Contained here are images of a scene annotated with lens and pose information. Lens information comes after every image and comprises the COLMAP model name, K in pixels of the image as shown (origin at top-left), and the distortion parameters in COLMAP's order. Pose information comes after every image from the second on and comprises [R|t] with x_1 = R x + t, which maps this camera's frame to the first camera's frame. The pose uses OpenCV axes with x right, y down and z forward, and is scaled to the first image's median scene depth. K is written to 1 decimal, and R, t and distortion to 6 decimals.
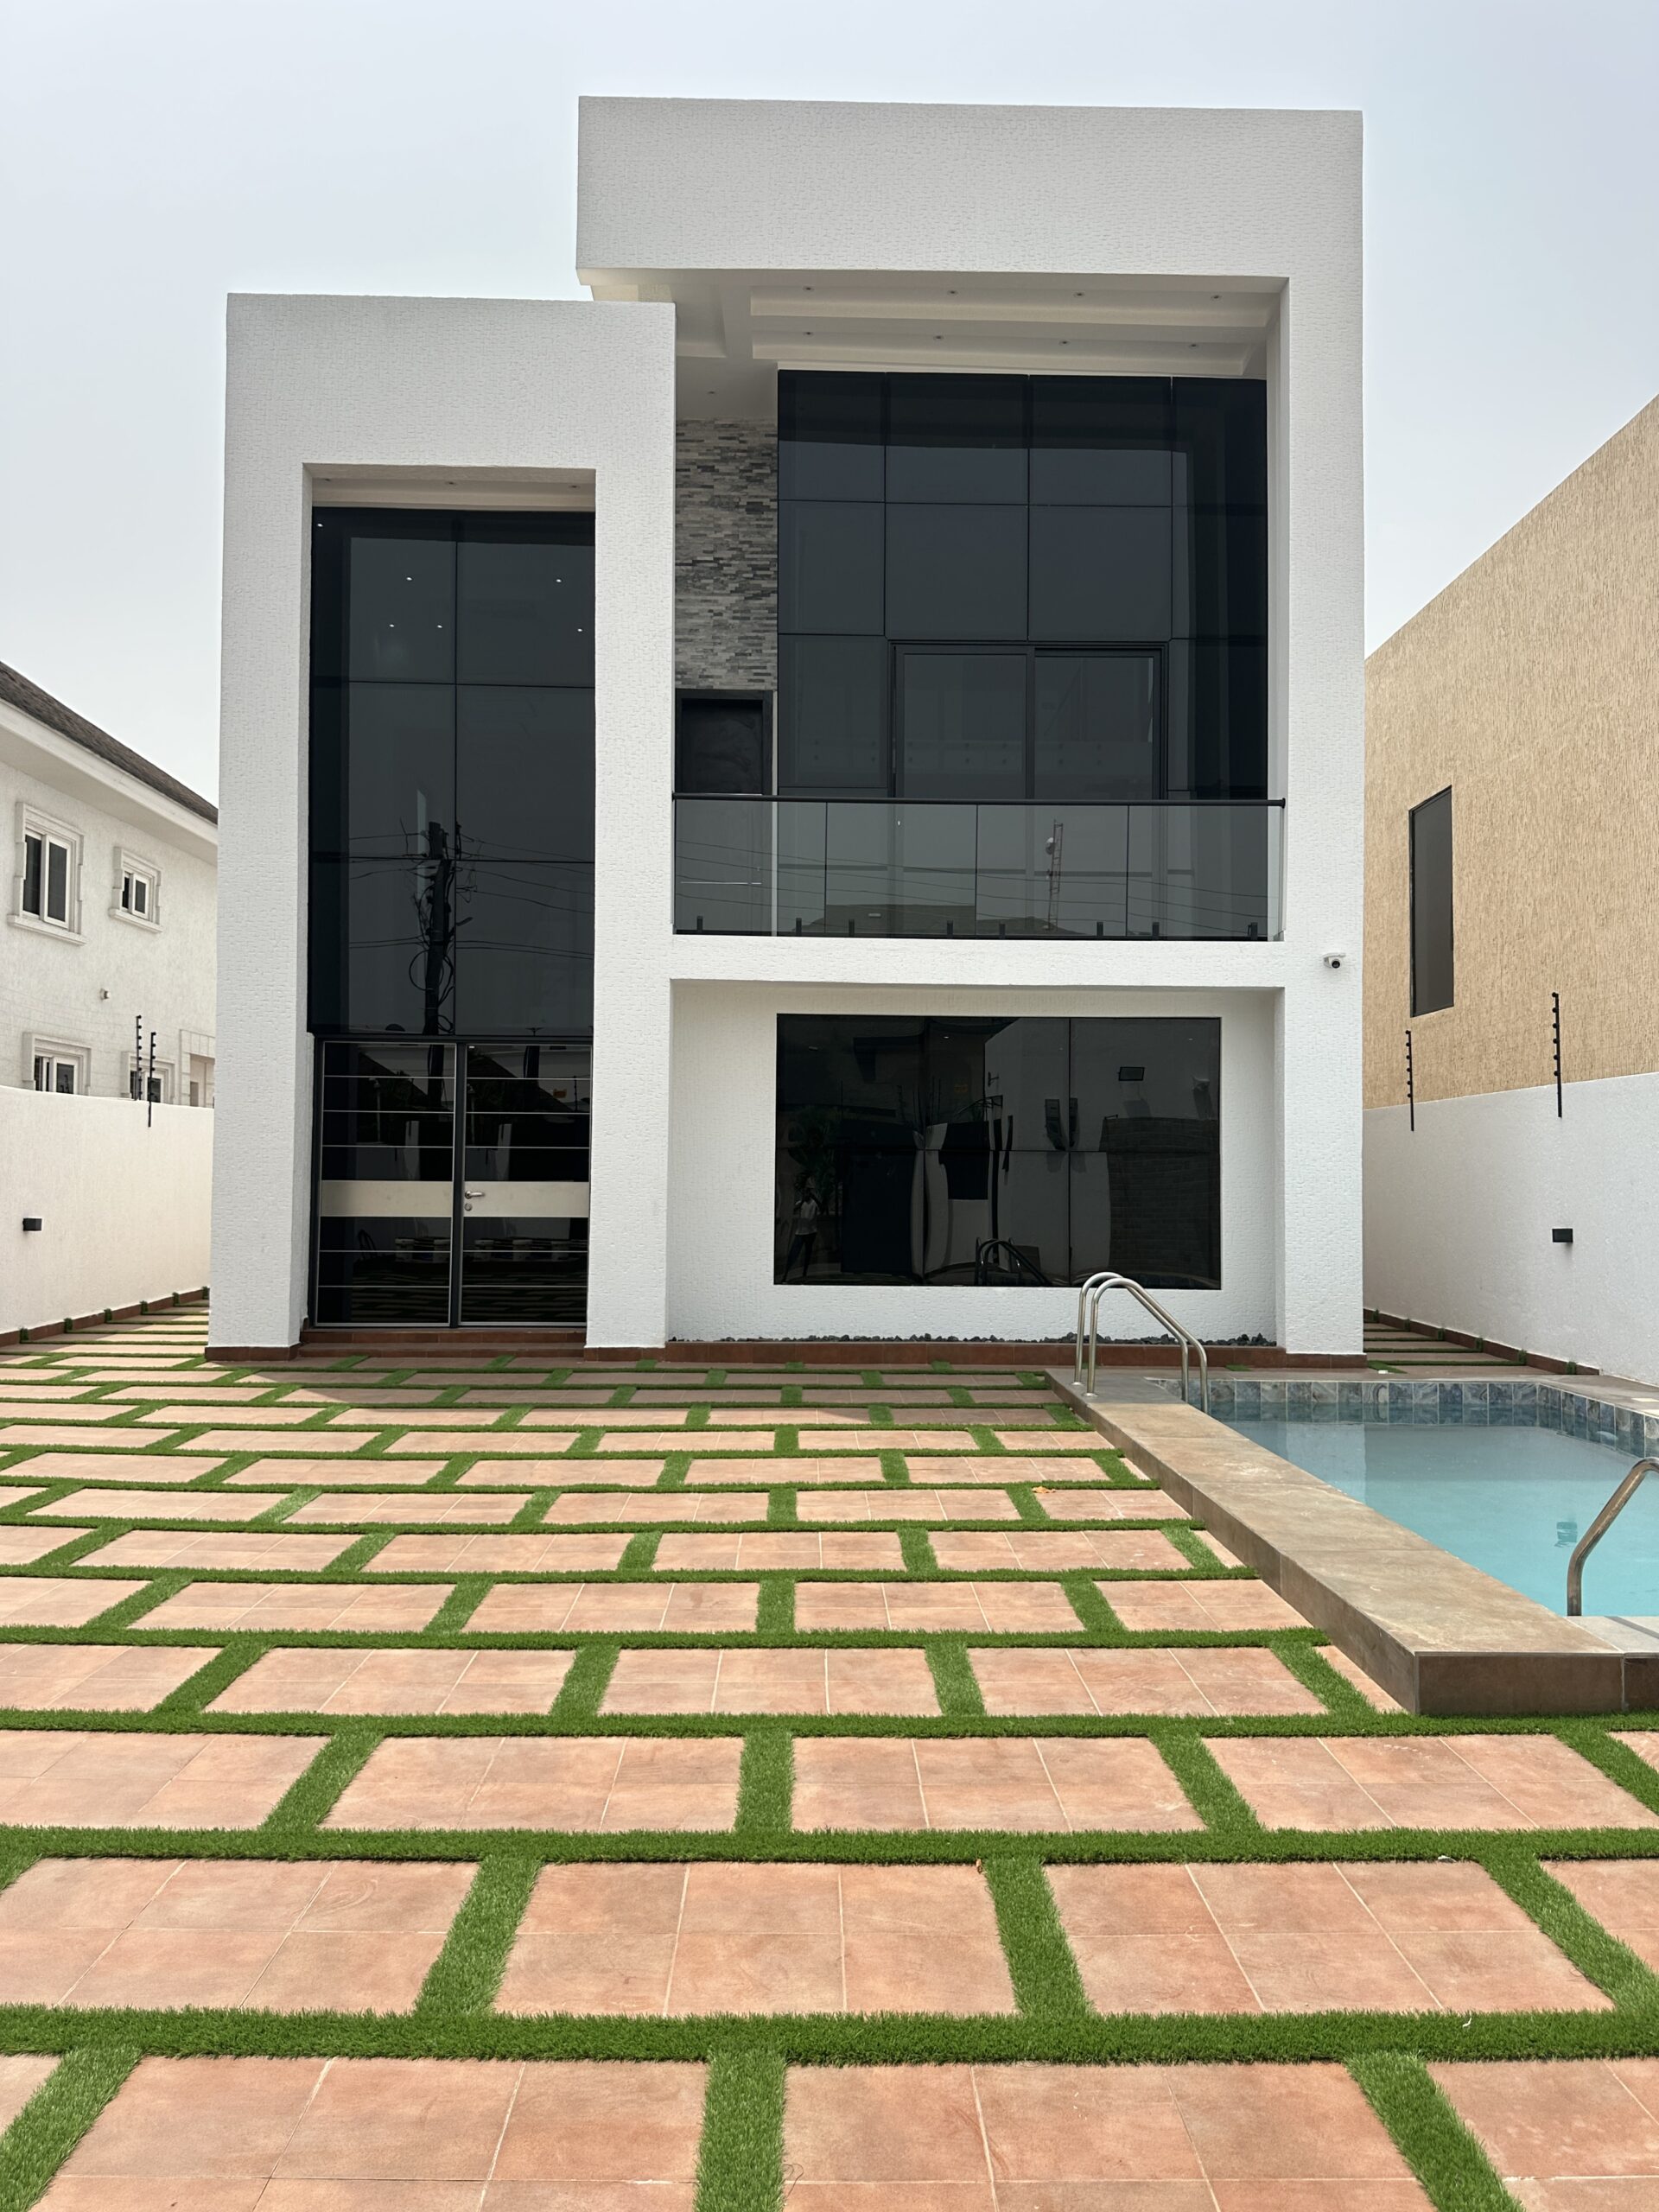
lens RADIAL K [[1604.4, 0, 822.8], [0, 1604.4, 1105.9], [0, 0, 1]] dist [0.040399, -0.058590]
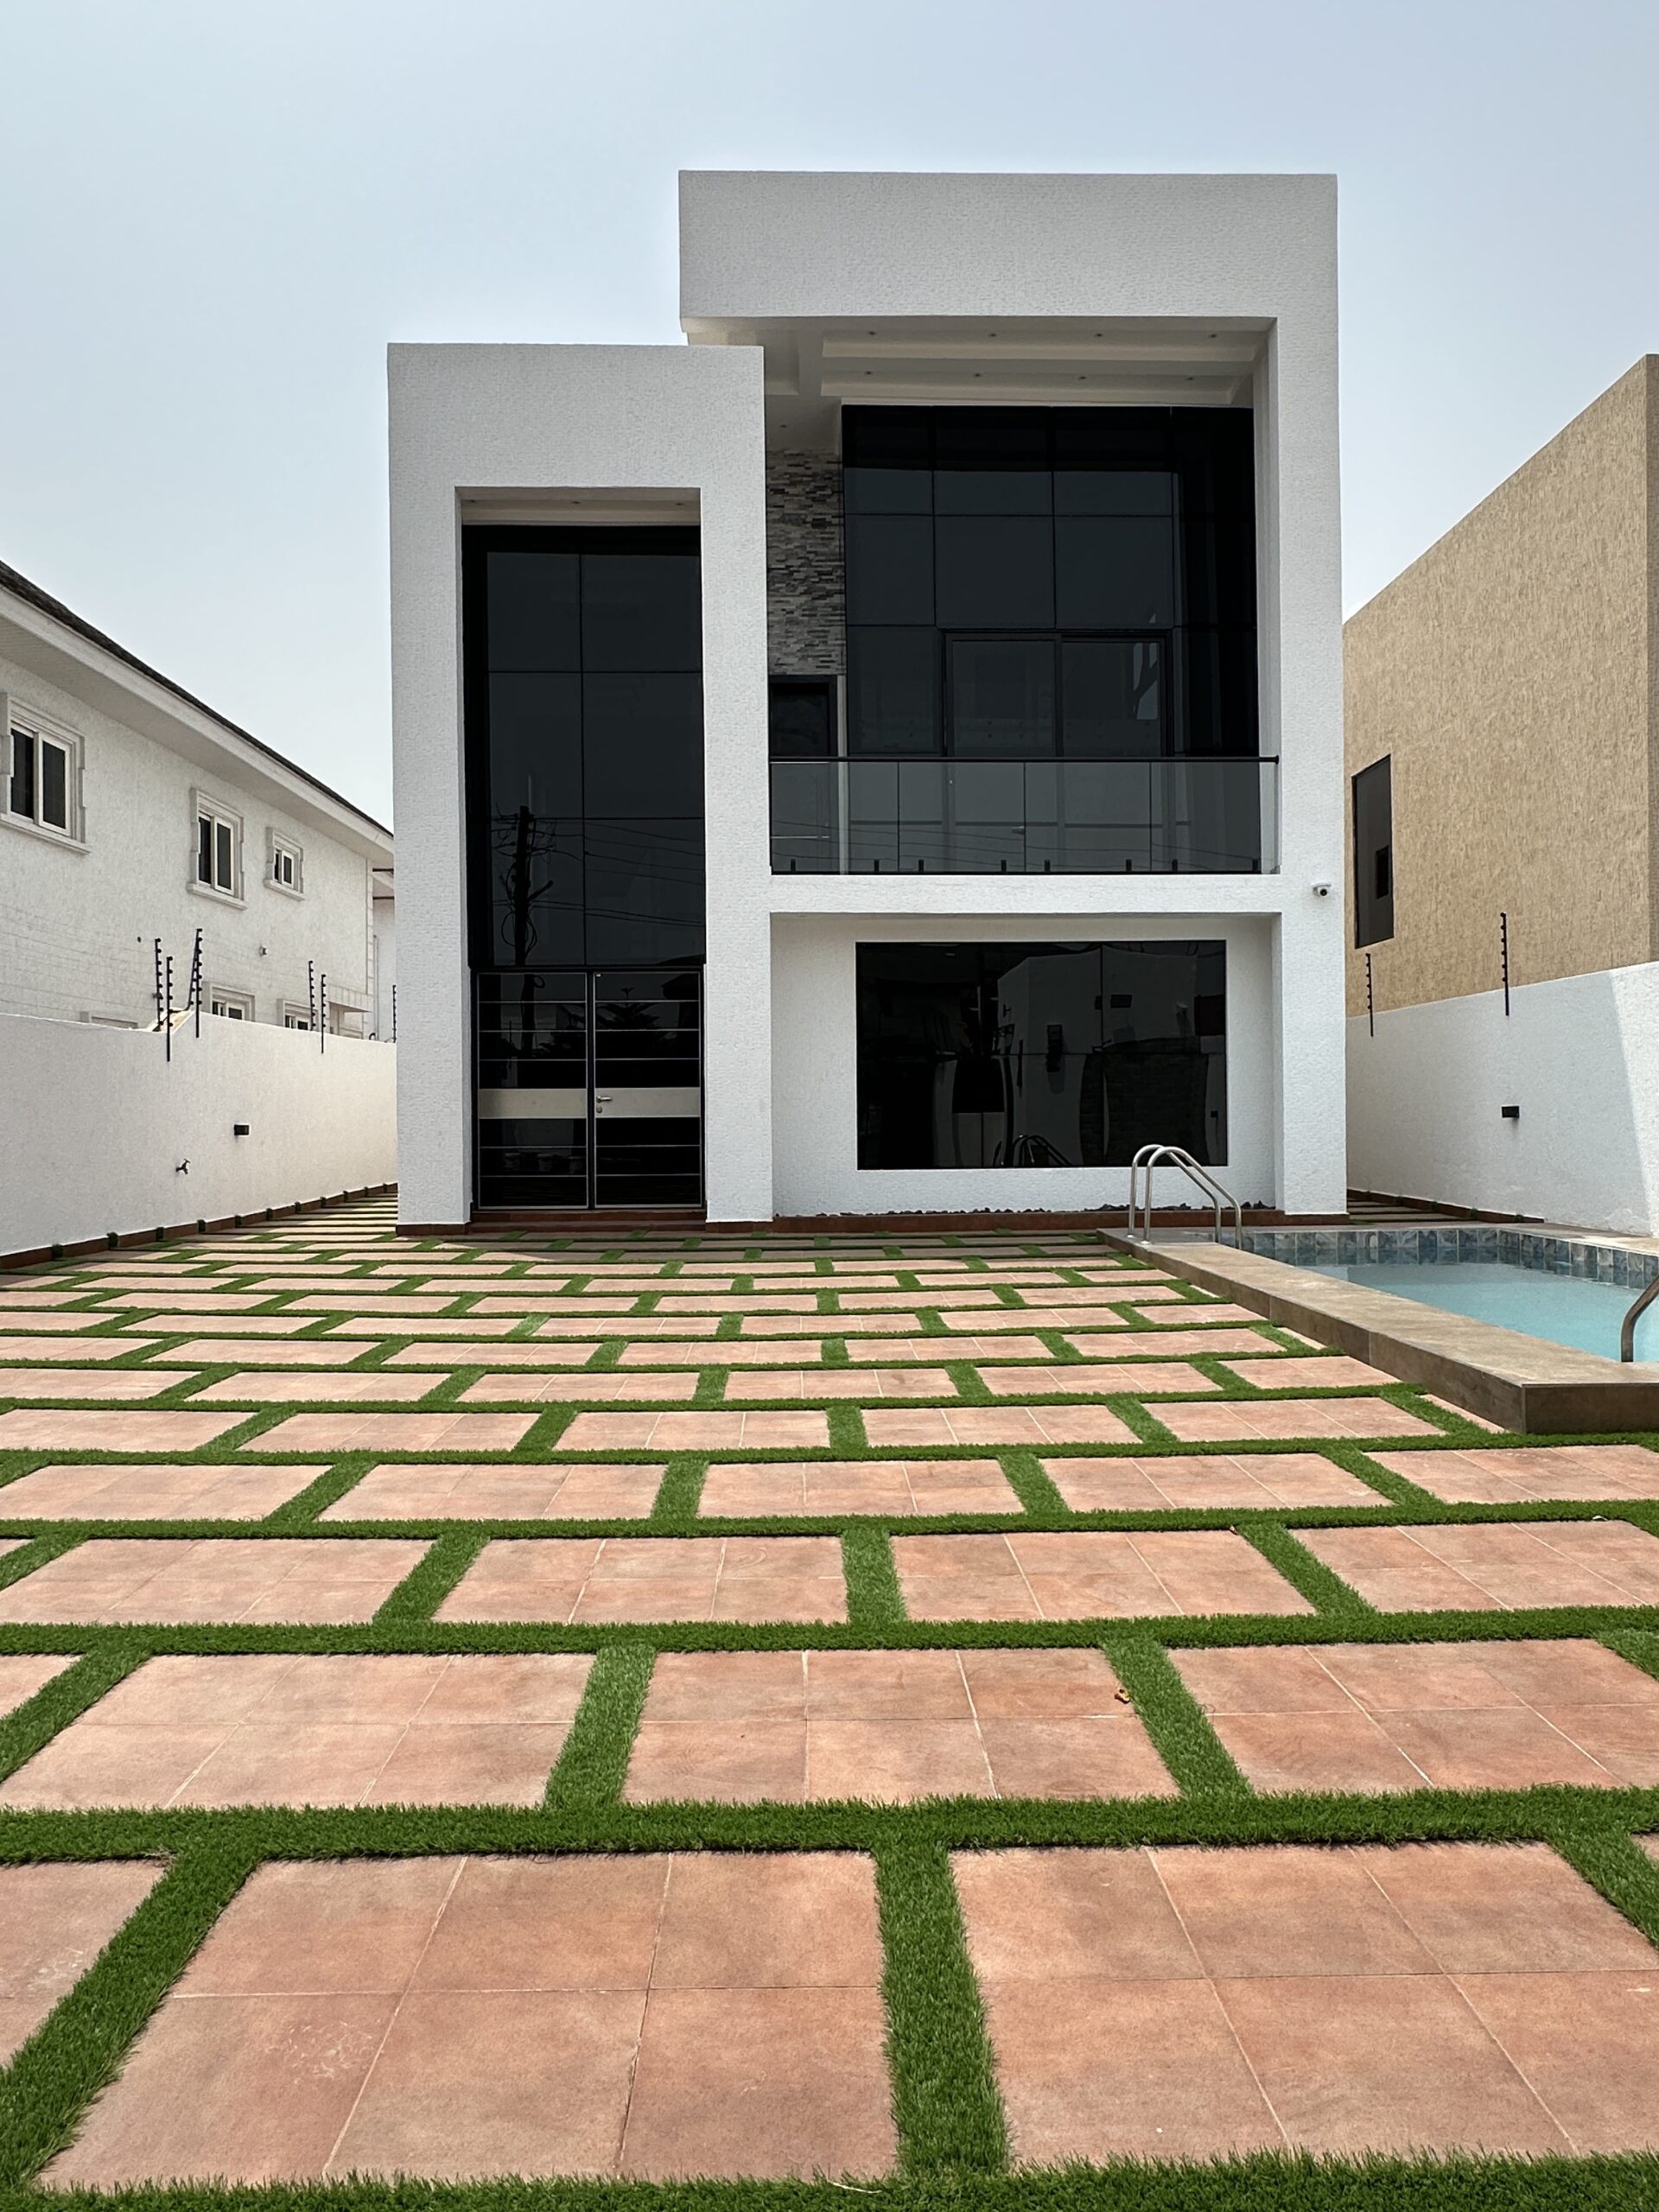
lens RADIAL K [[1347.9, 0, 821.2], [0, 1347.9, 1101.9], [0, 0, 1]] dist [-0.008950, 0.007057]
pose [[0.999809, -0.018082, 0.007379, -0.183850], [0.017825, 0.999279, 0.033512, 0.077041], [-0.007980, -0.033374, 0.999411, -0.029483]]
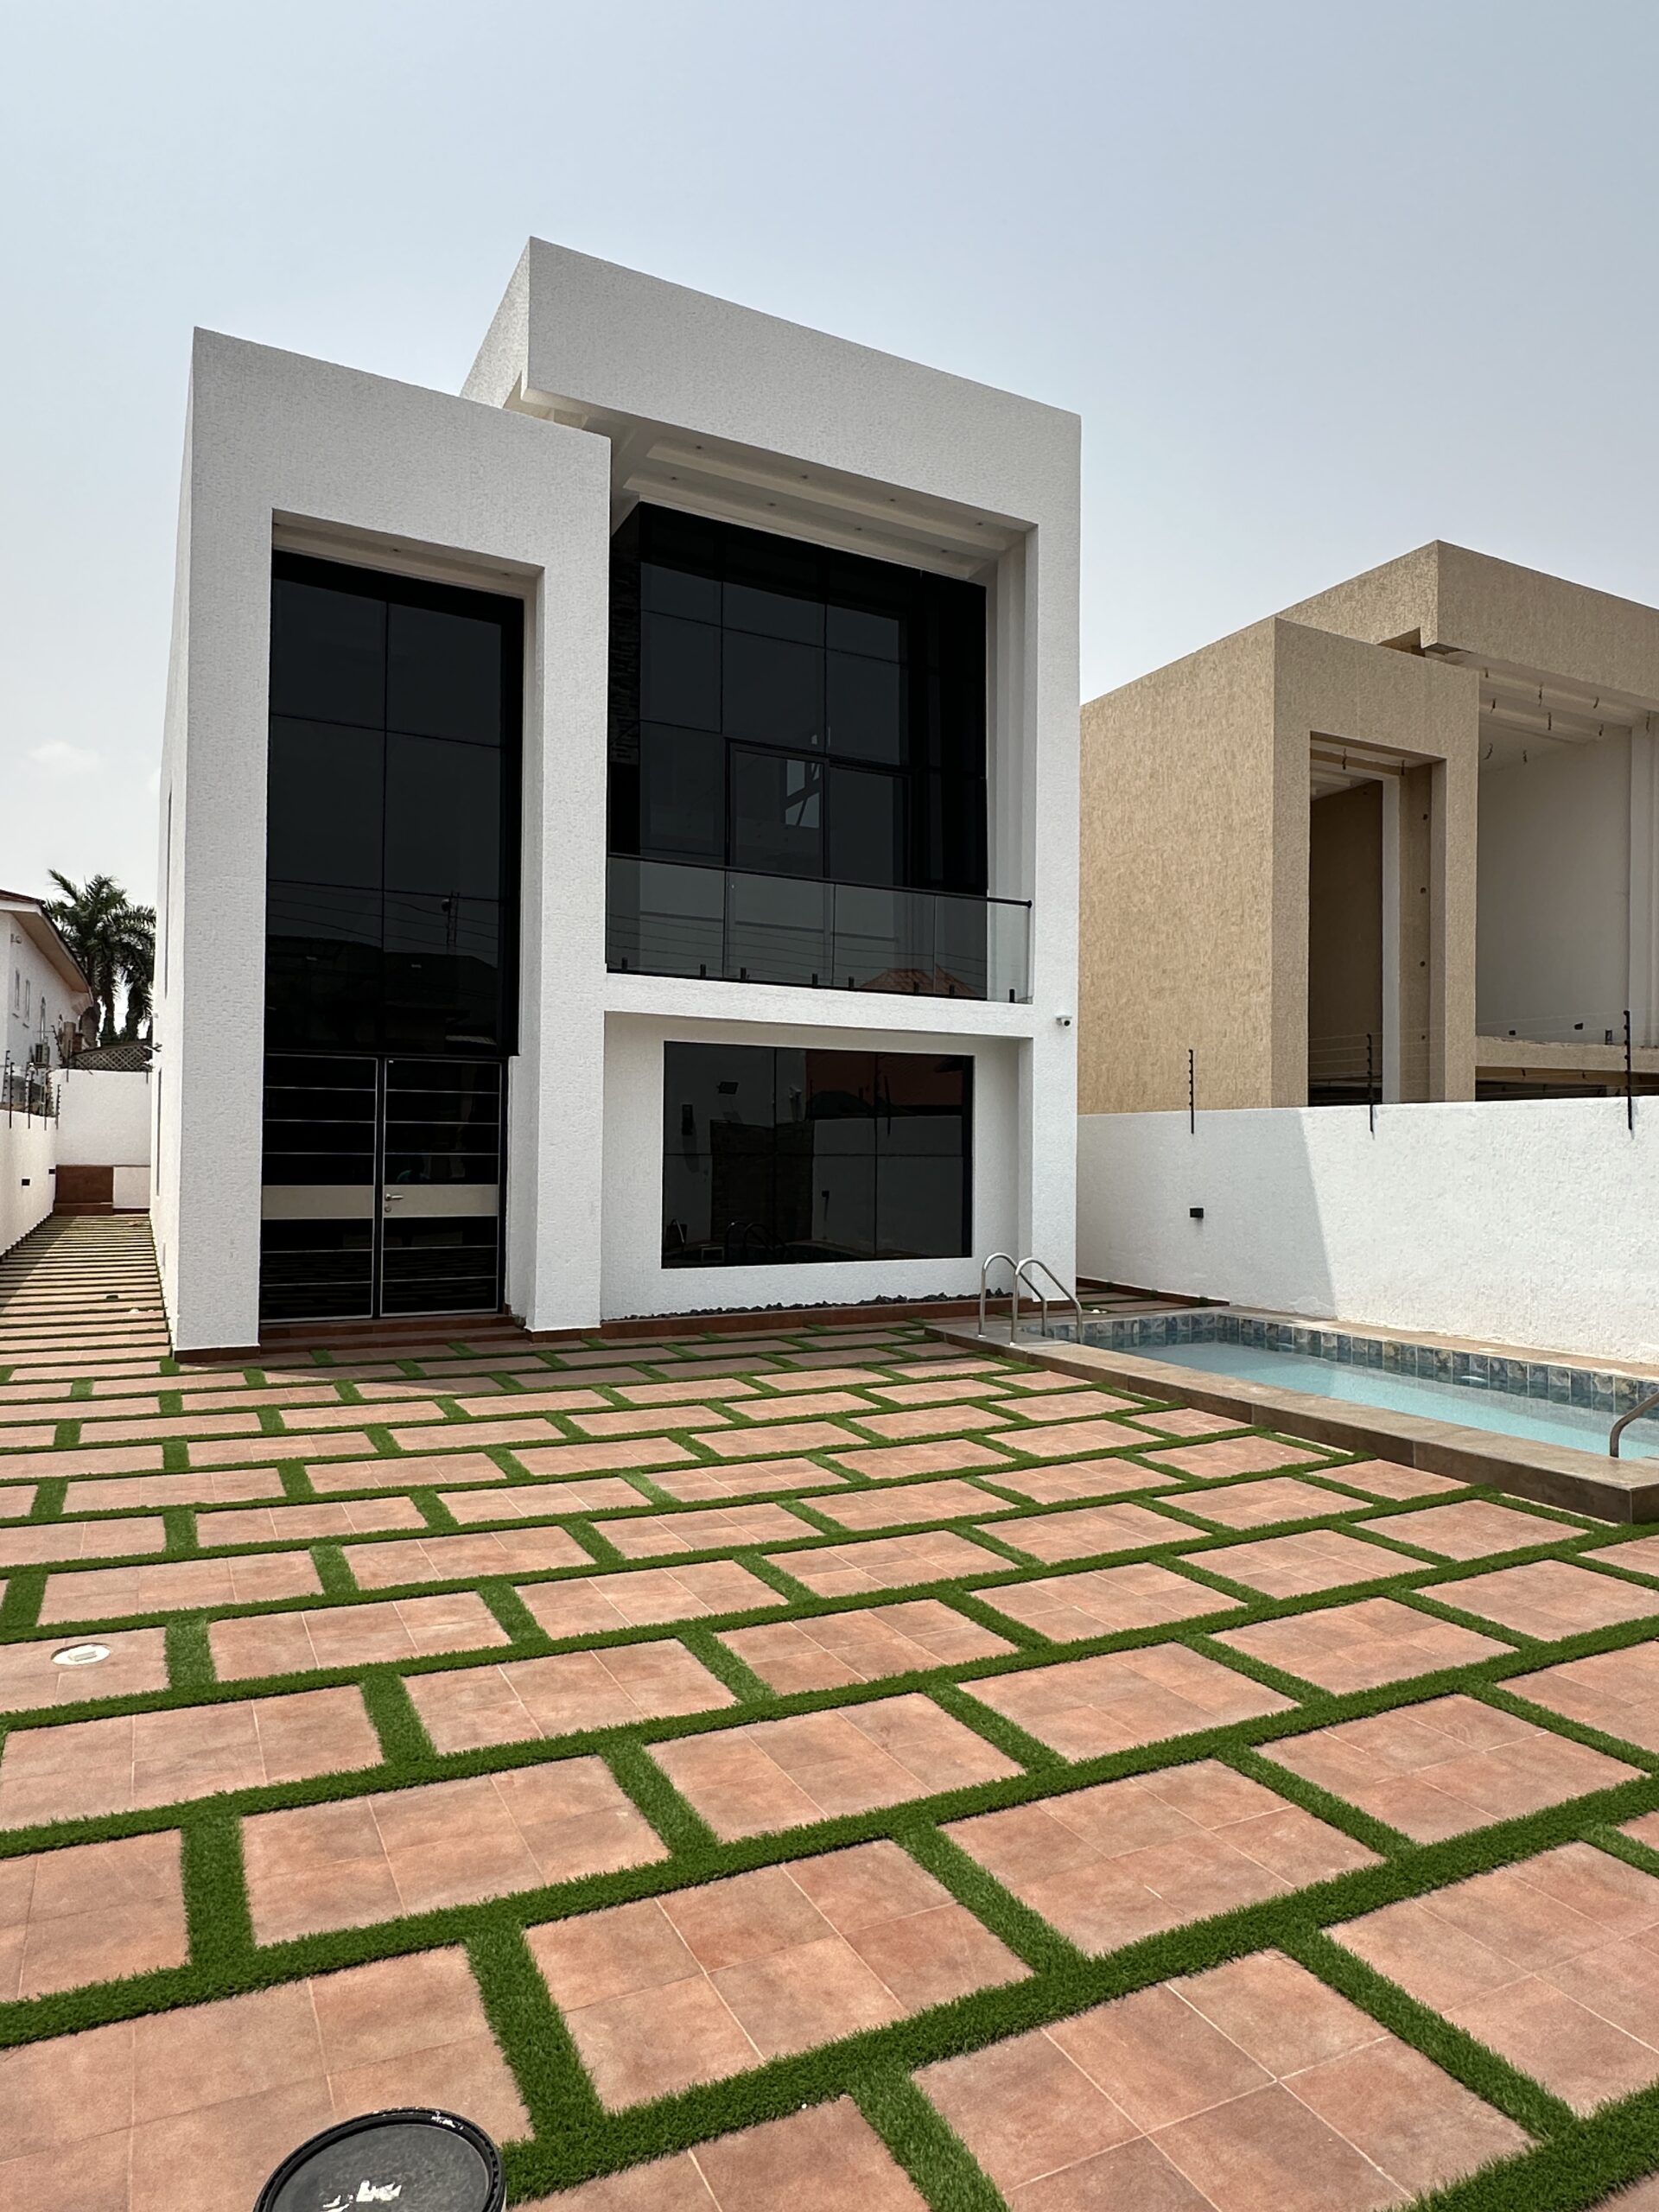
lens RADIAL K [[1347.9, 0, 836.5], [0, 1347.9, 1097.3], [0, 0, 1]] dist [-0.008950, 0.007057]
pose [[0.890658, 0.016227, 0.454383, -1.059060], [-0.020573, 0.999778, 0.004622, -0.065959], [-0.454207, -0.013464, 0.890794, 0.122899]]
